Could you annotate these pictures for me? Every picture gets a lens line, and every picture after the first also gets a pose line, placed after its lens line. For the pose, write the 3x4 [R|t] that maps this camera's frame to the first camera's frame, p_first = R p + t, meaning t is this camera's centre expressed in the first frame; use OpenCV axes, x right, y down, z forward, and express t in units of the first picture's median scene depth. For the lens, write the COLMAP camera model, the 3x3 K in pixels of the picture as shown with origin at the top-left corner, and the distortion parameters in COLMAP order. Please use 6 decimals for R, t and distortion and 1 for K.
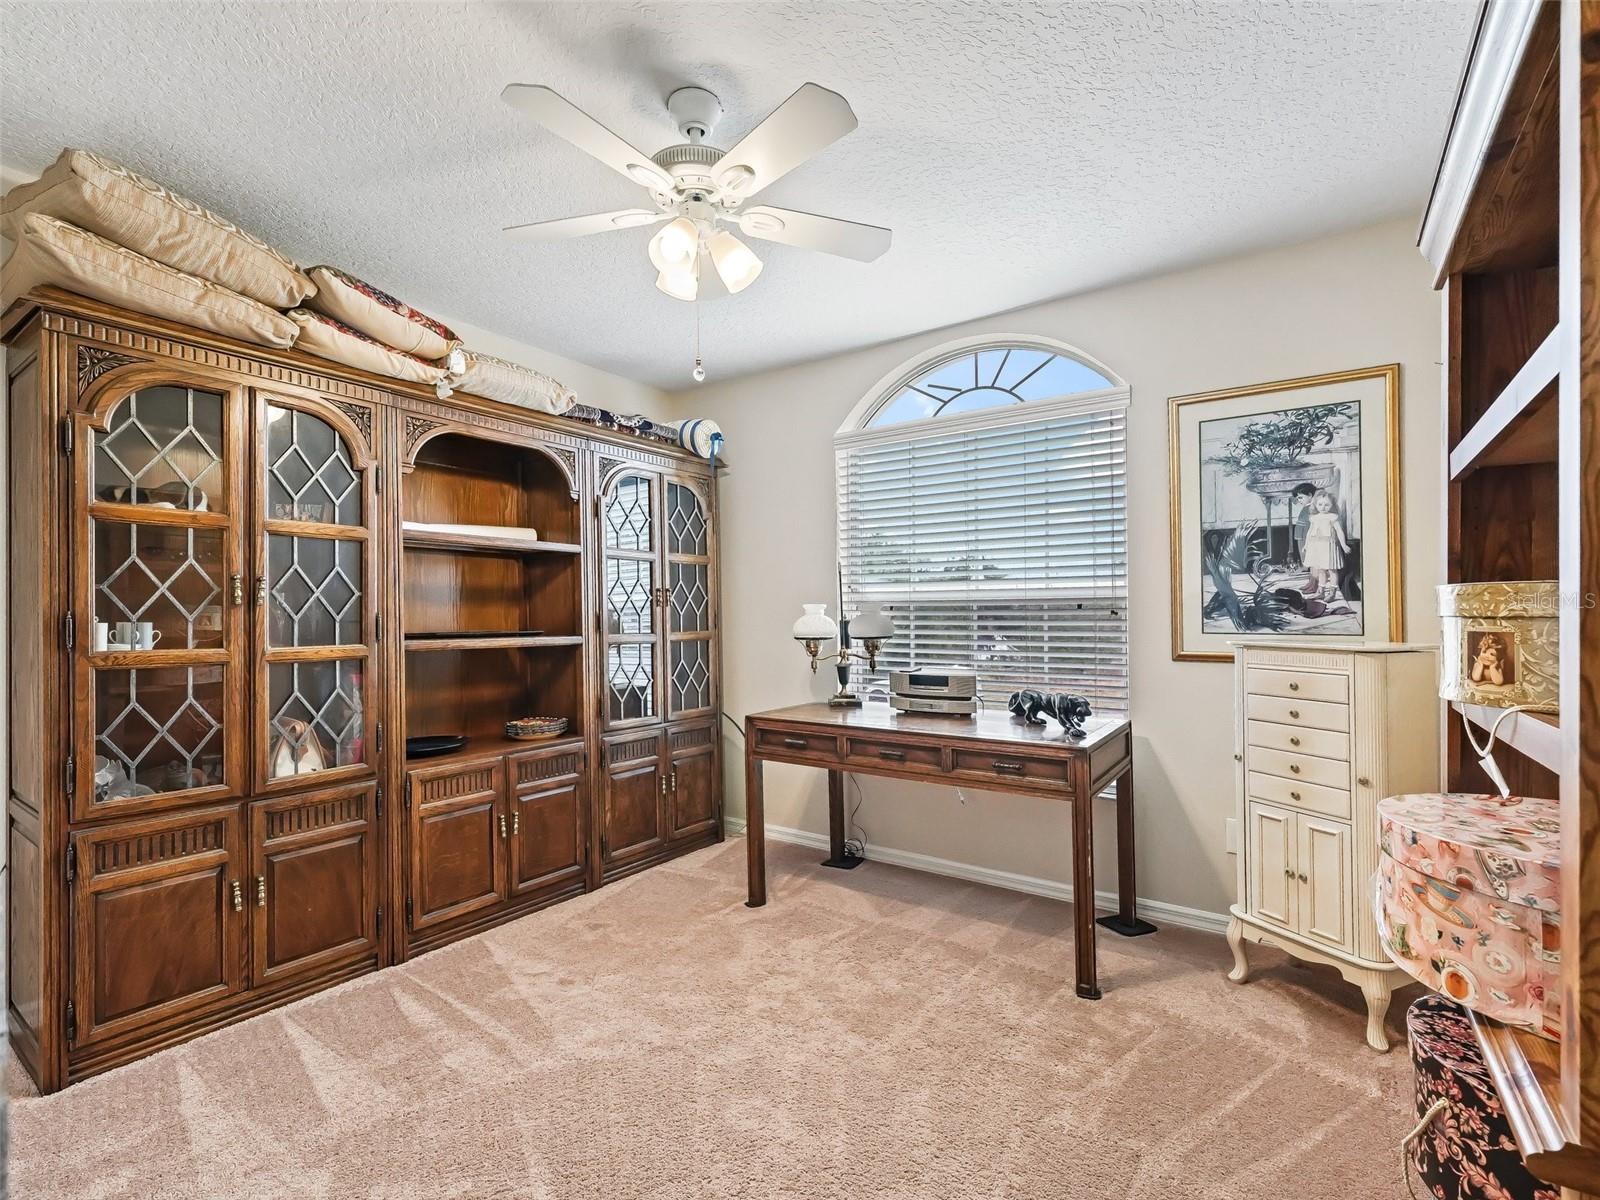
lens RADIAL K [[731.1, 0, 800.0], [0, 731.1, 600.0], [0, 0, 1]] dist [0.001825, -0.000138]
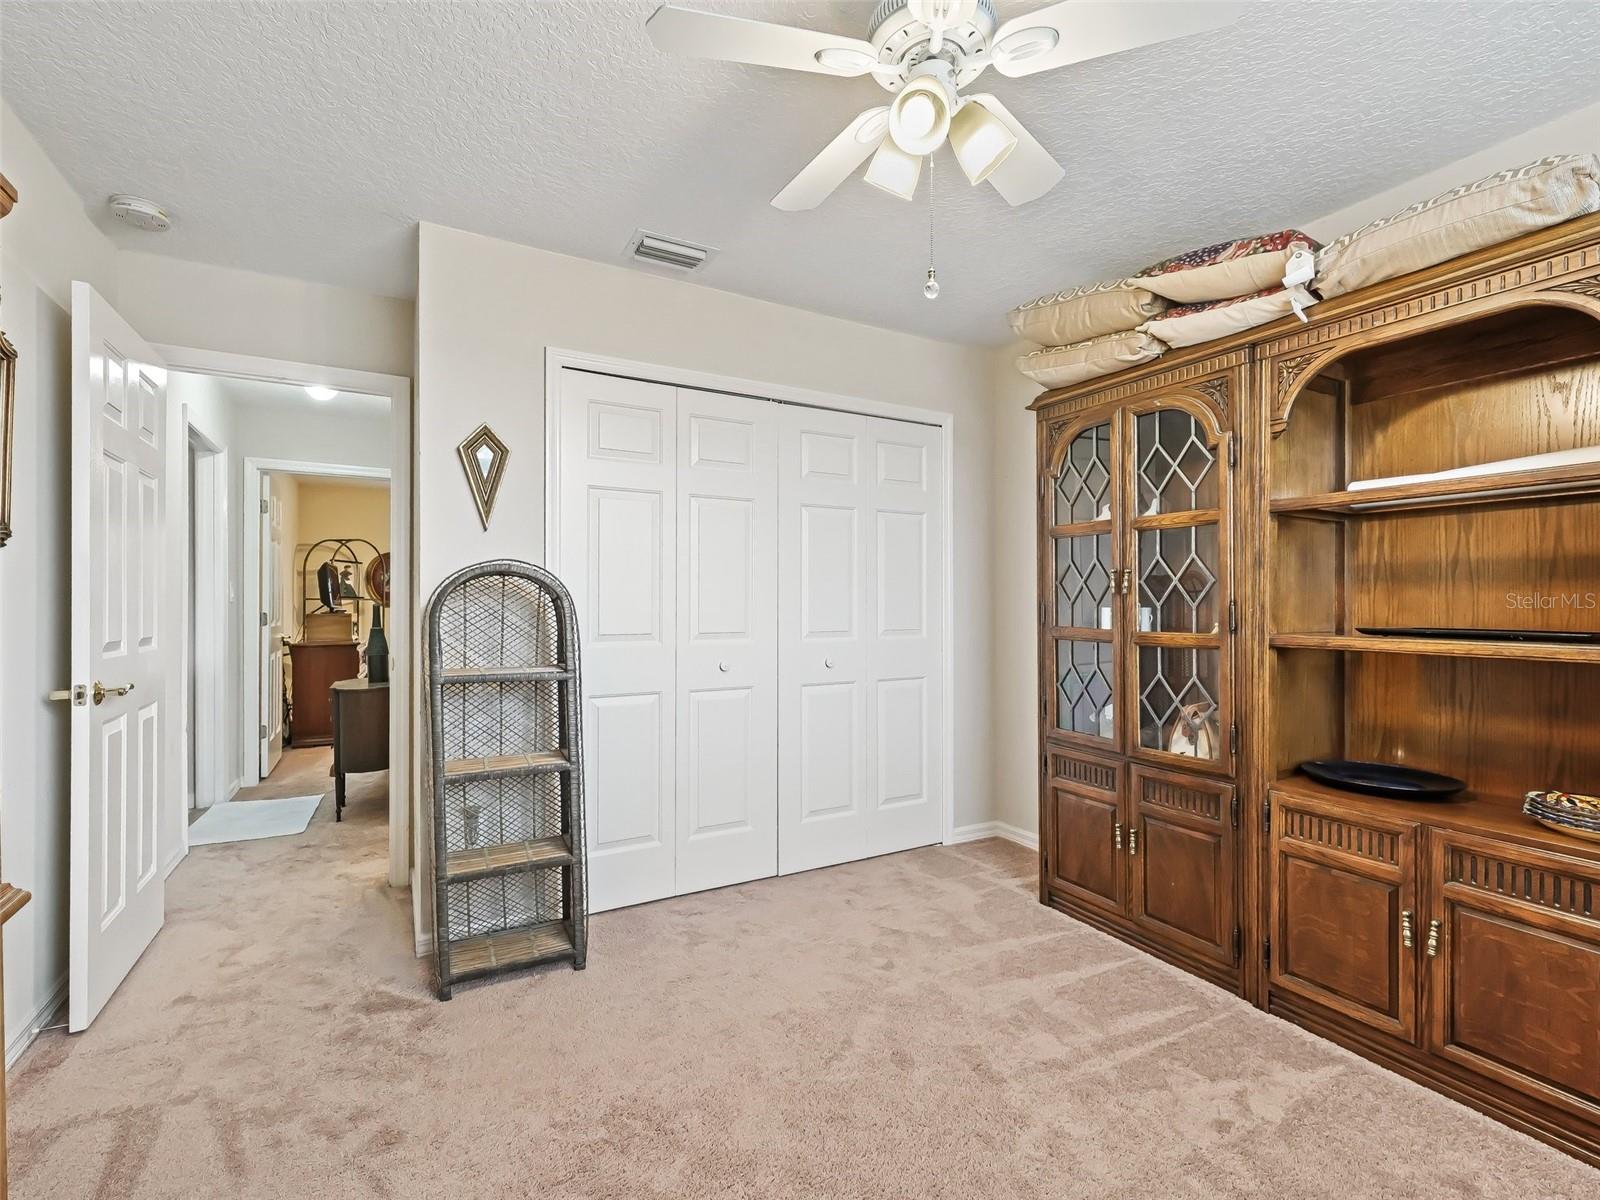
lens RADIAL K [[729.6, 0, 799.2], [0, 729.6, 607.7], [0, 0, 1]] dist [0.001221, 0.000153]
pose [[-0.441089, 0.005194, -0.897448, 0.486963], [0.015263, 0.999882, -0.001715, 0.021443], [0.897334, -0.014454, -0.441116, 0.961805]]
